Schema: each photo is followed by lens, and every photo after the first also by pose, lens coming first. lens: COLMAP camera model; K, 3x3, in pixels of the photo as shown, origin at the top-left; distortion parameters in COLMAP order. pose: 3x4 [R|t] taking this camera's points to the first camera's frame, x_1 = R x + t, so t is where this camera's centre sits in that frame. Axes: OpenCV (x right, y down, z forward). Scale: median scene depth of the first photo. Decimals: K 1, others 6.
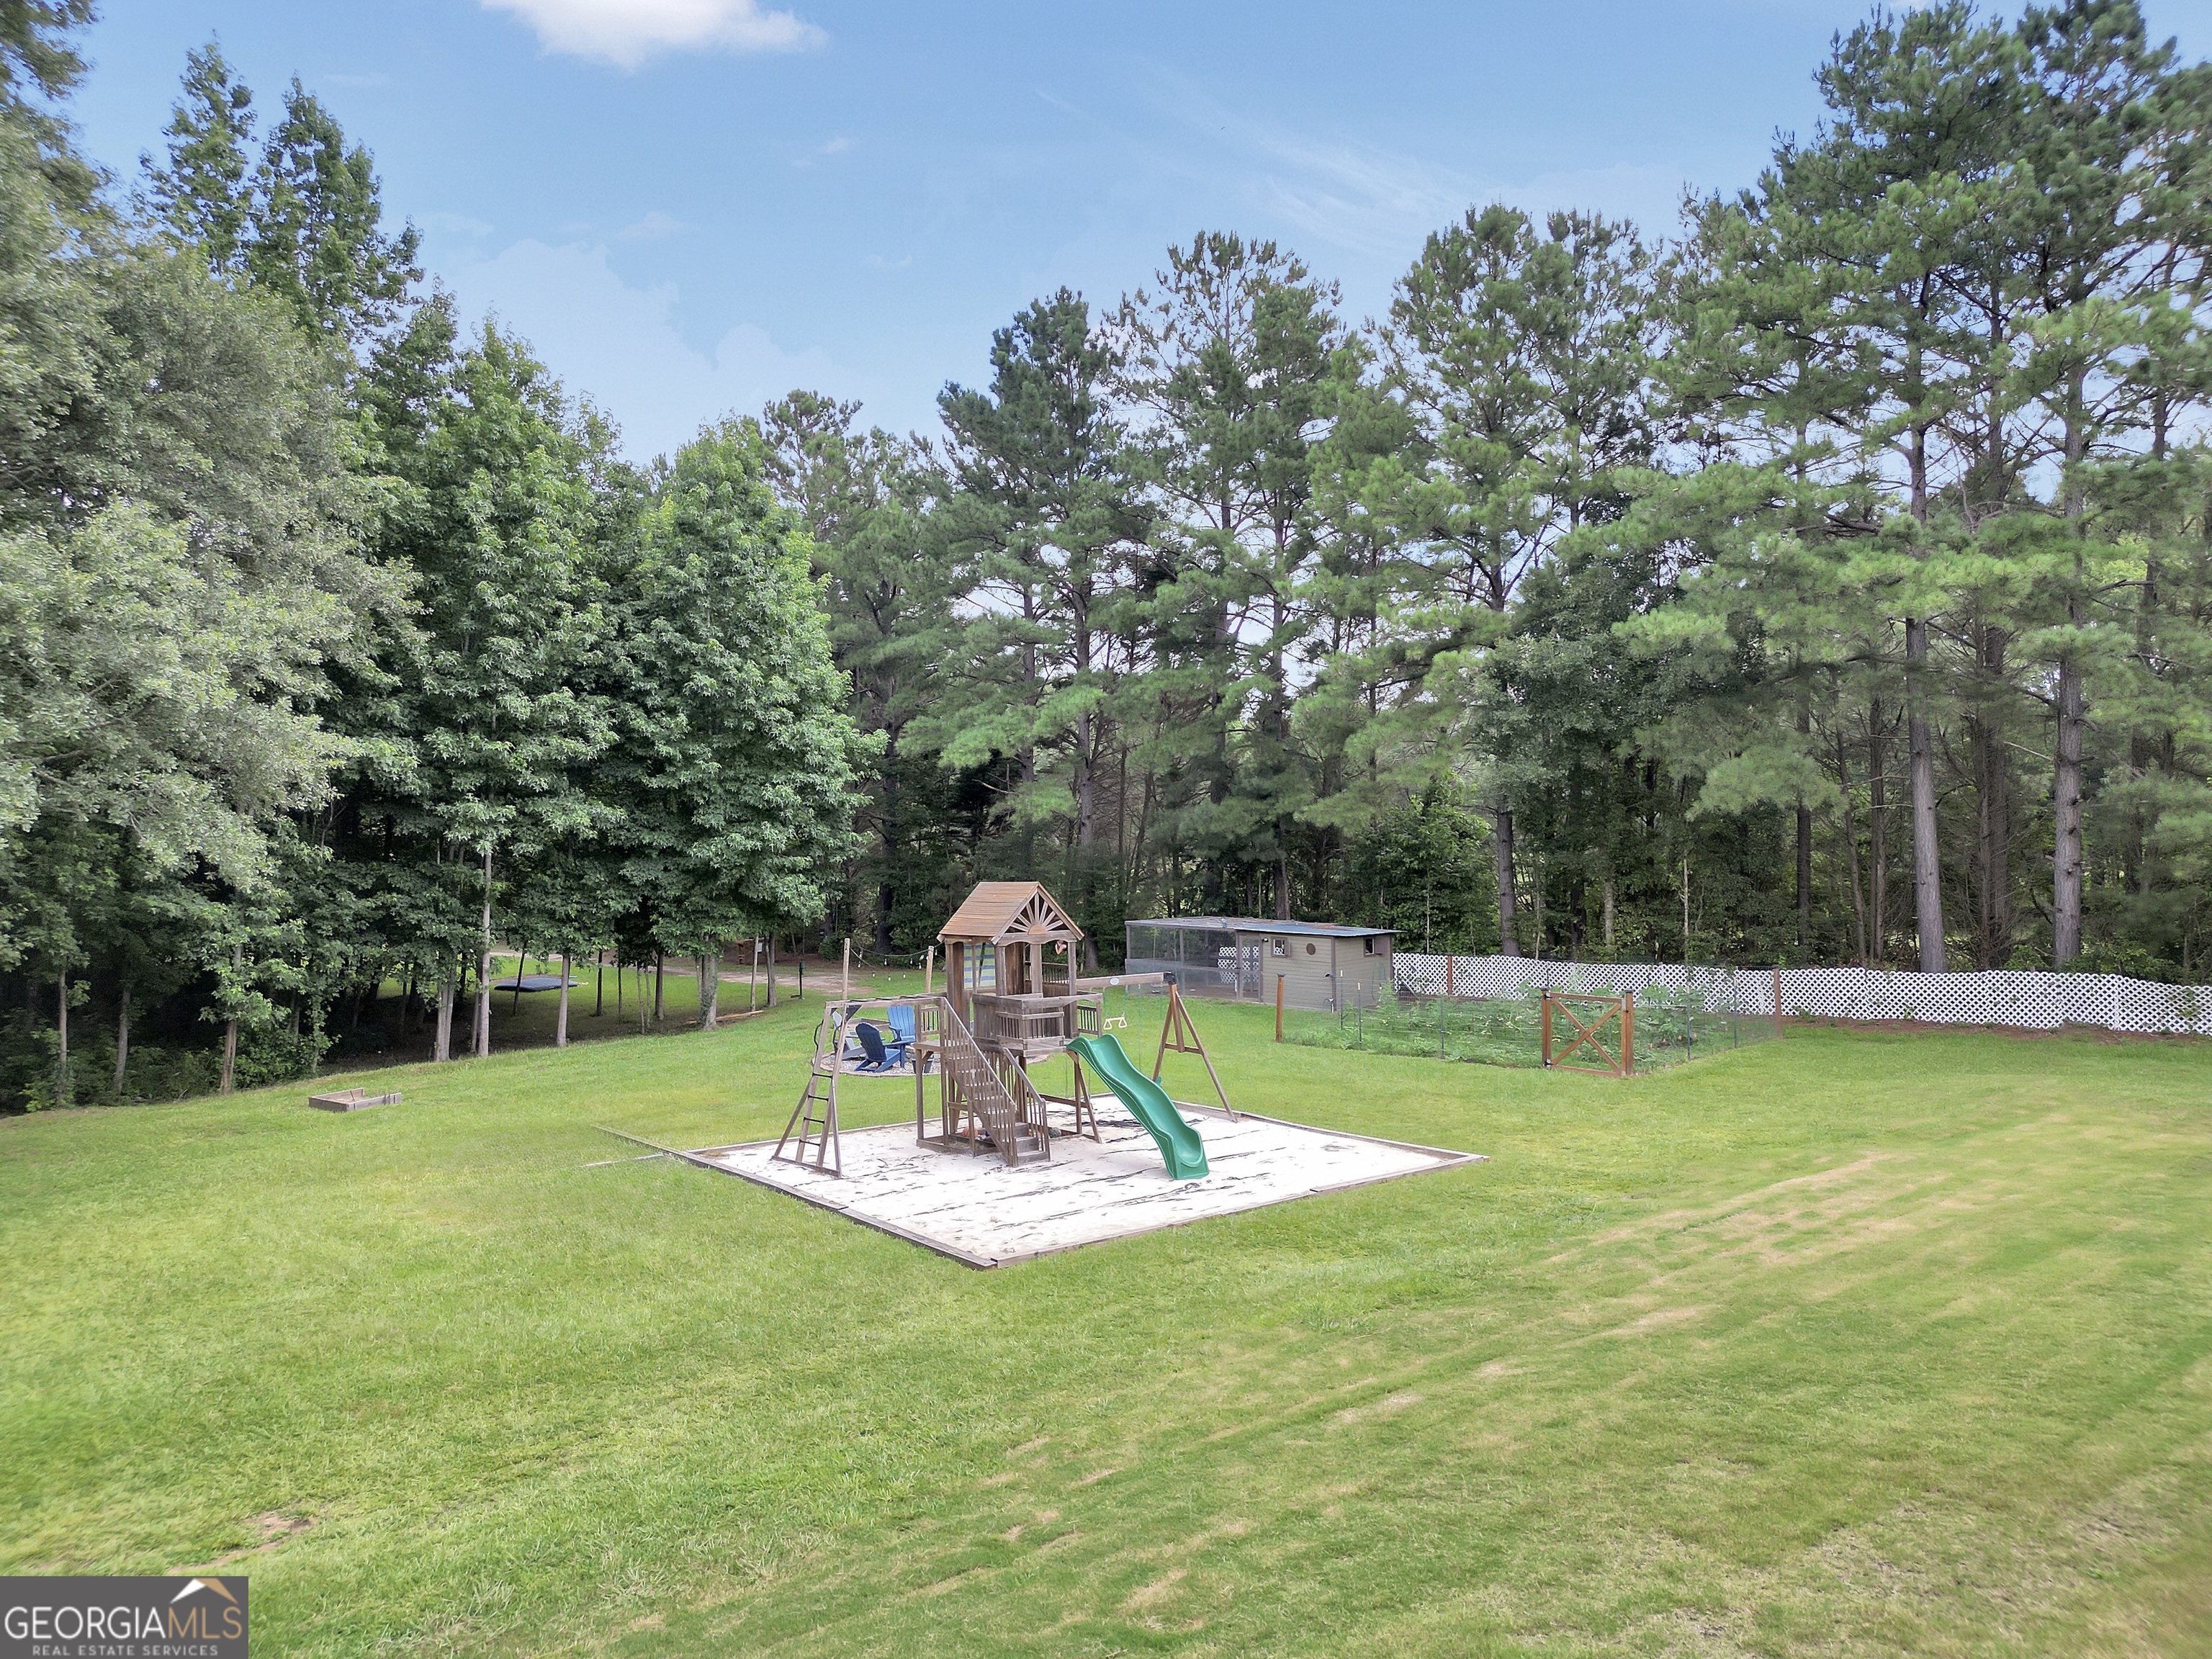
lens RADIAL K [[1491.2, 0, 1116.3], [0, 1491.2, 823.4], [0, 0, 1]] dist [0.122218, -0.138017]
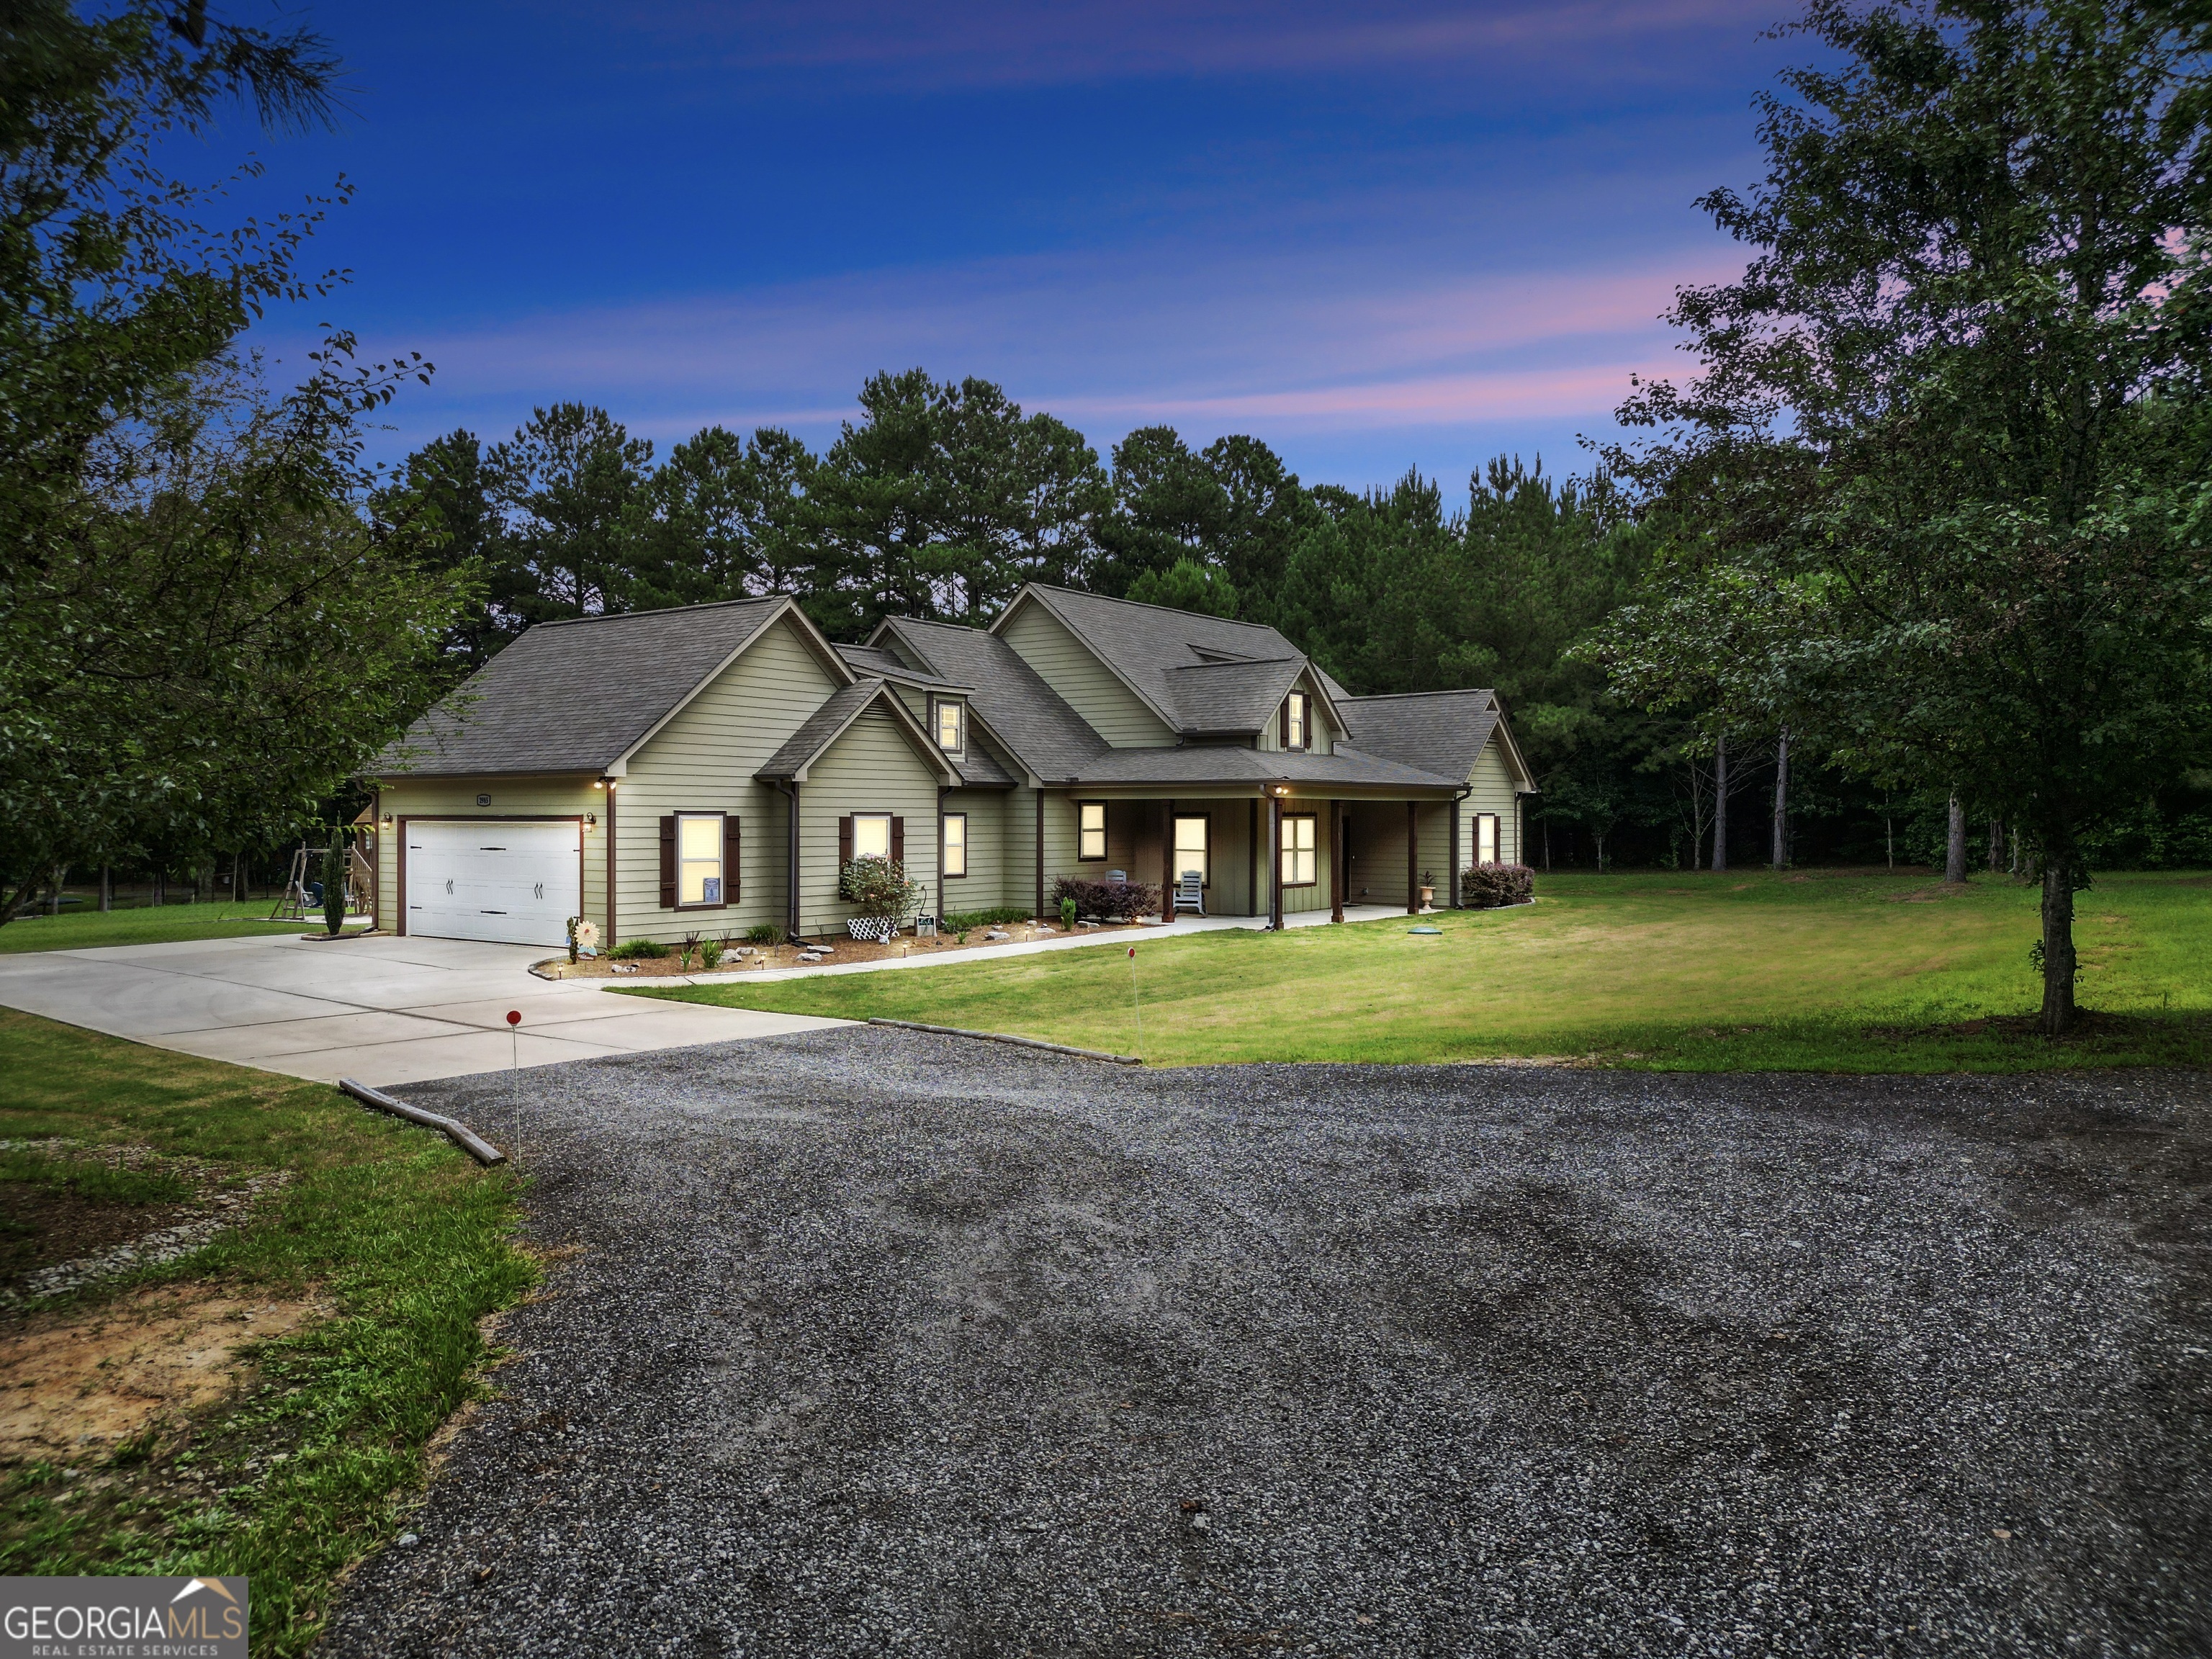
lens RADIAL K [[1522.8, 0, 1074.9], [0, 1522.8, 818.6], [0, 0, 1]] dist [0.073461, -0.035401]
pose [[0.957507, -0.001199, 0.288408, 0.153710], [-0.000172, 0.999989, 0.004731, 0.037419], [-0.288411, -0.004580, 0.957496, -0.939508]]
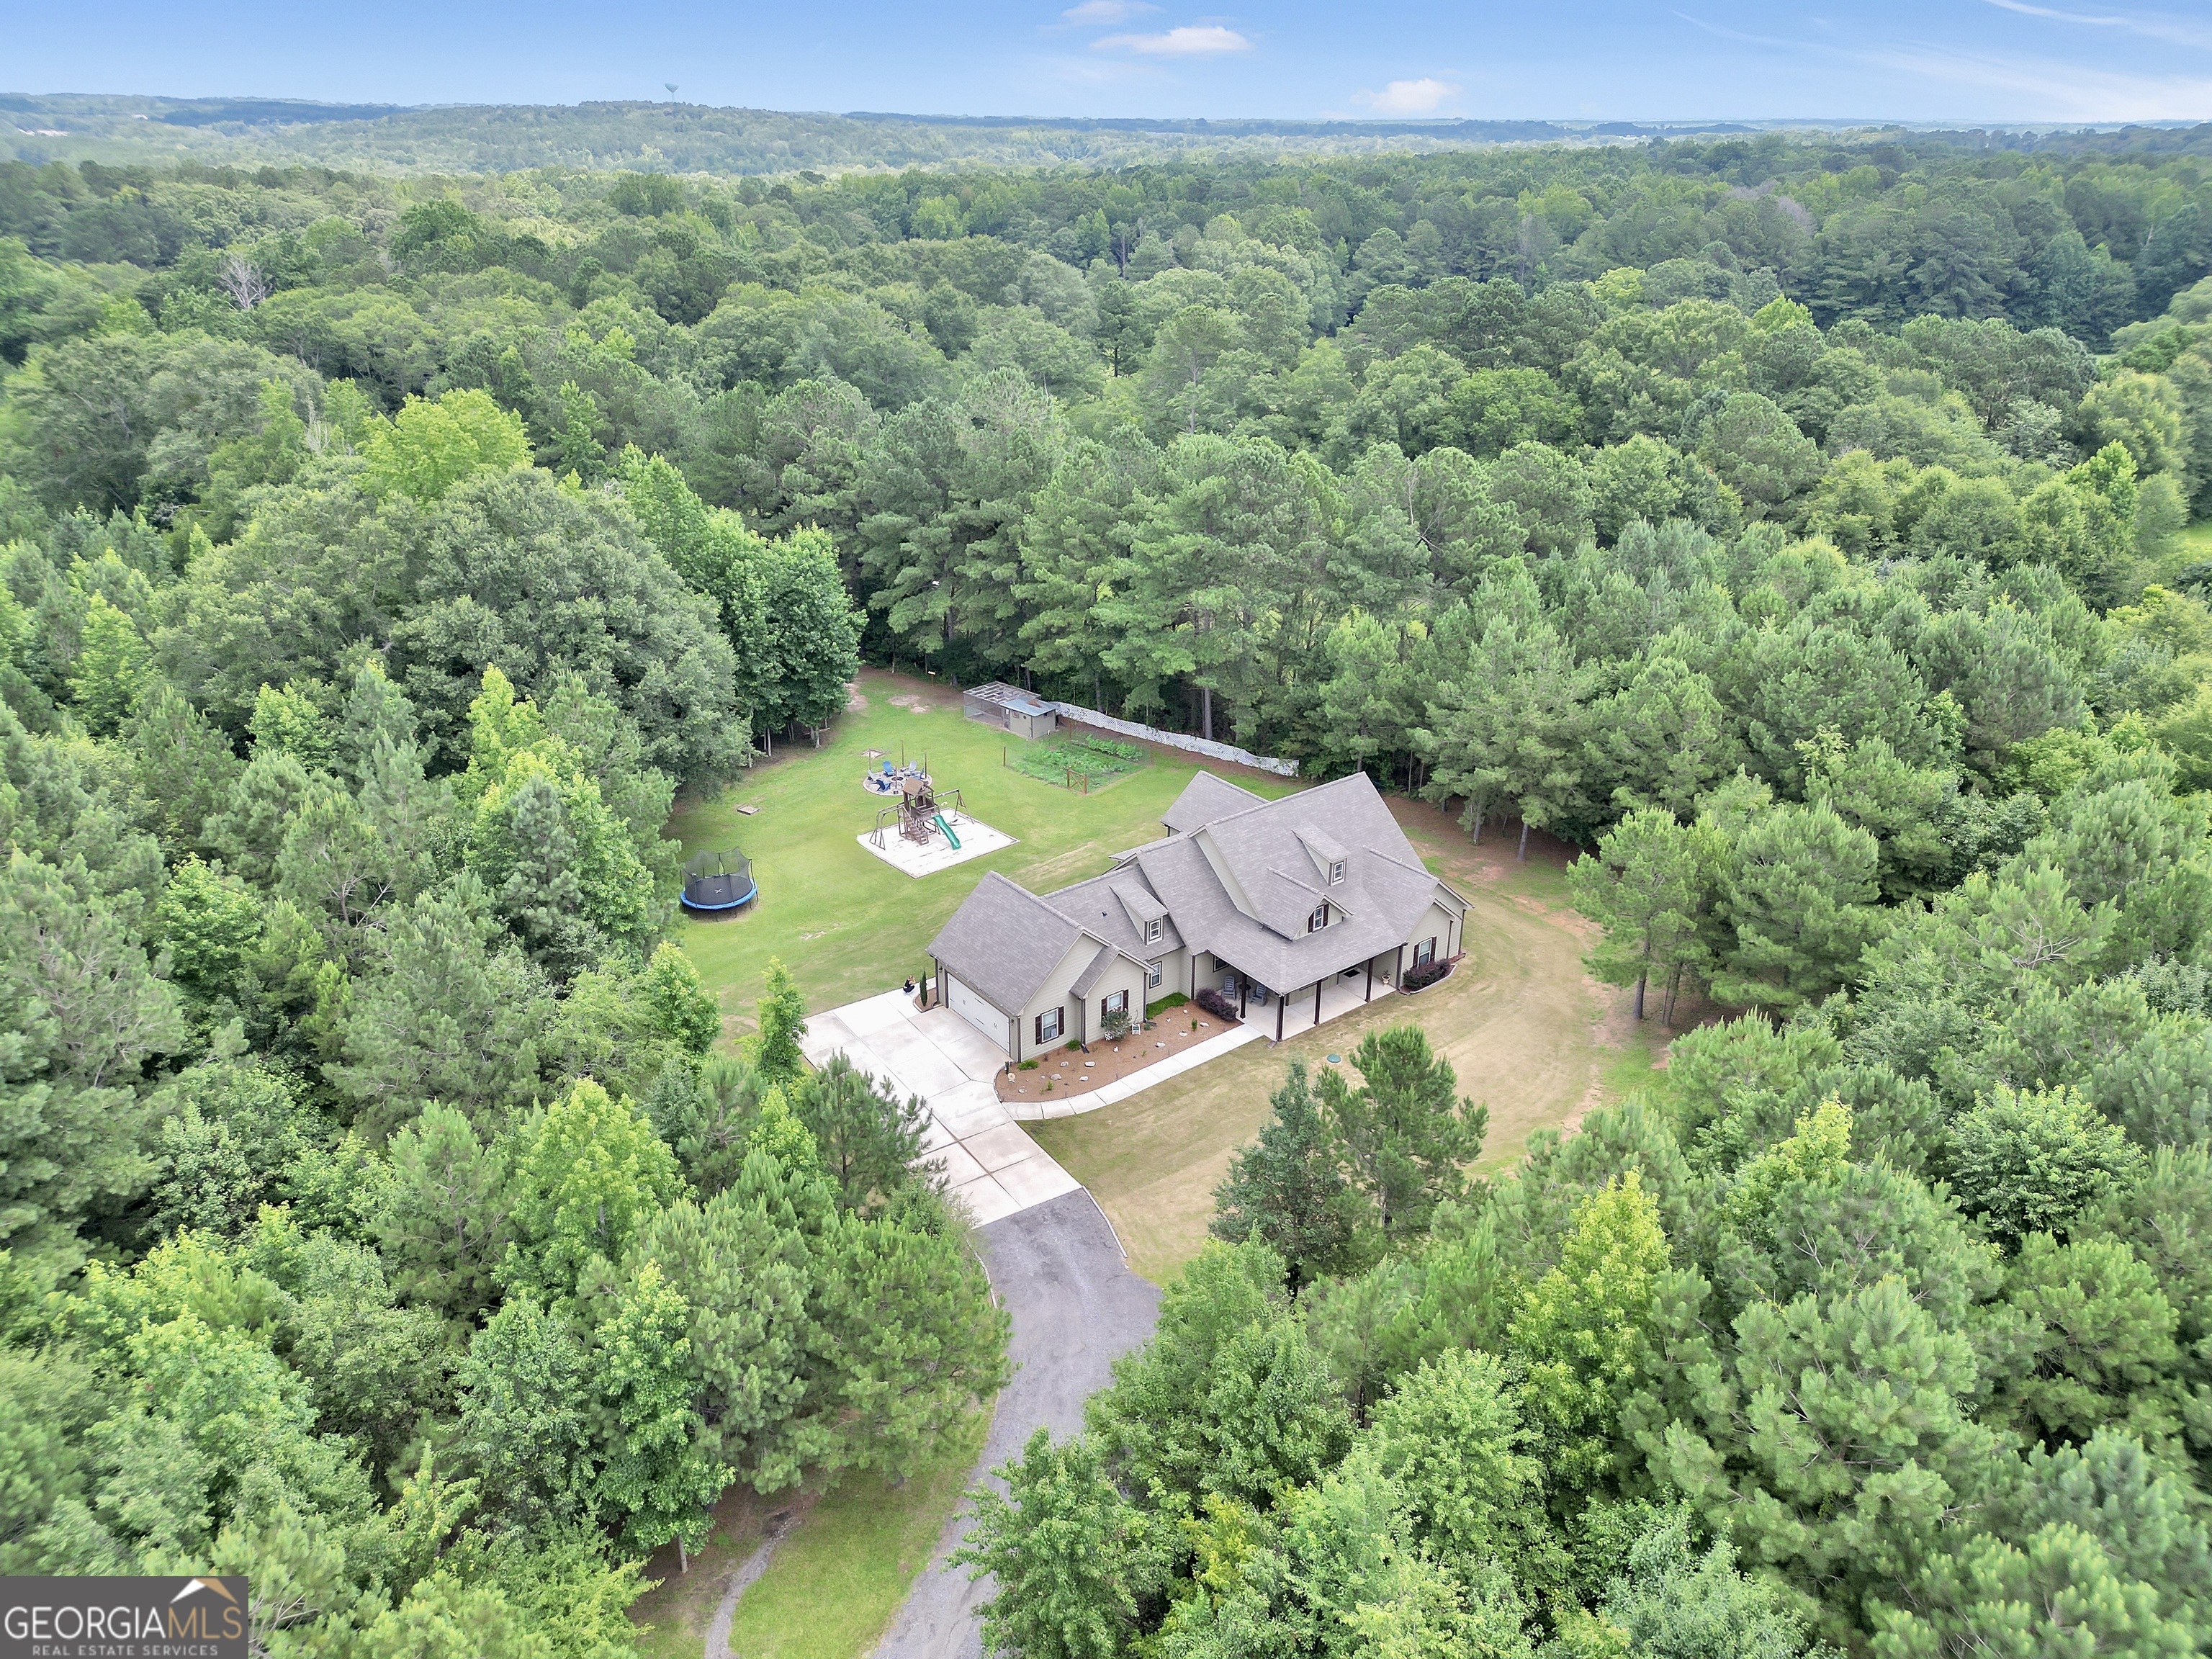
lens RADIAL K [[1481.7, 0, 1064.5], [0, 1481.7, 828.7], [0, 0, 1]] dist [0.141866, -0.133543]
pose [[0.999831, -0.013589, 0.012363, 0.194319], [0.006955, 0.902852, 0.429894, -1.084487], [-0.017003, -0.429736, 0.902795, -1.909665]]
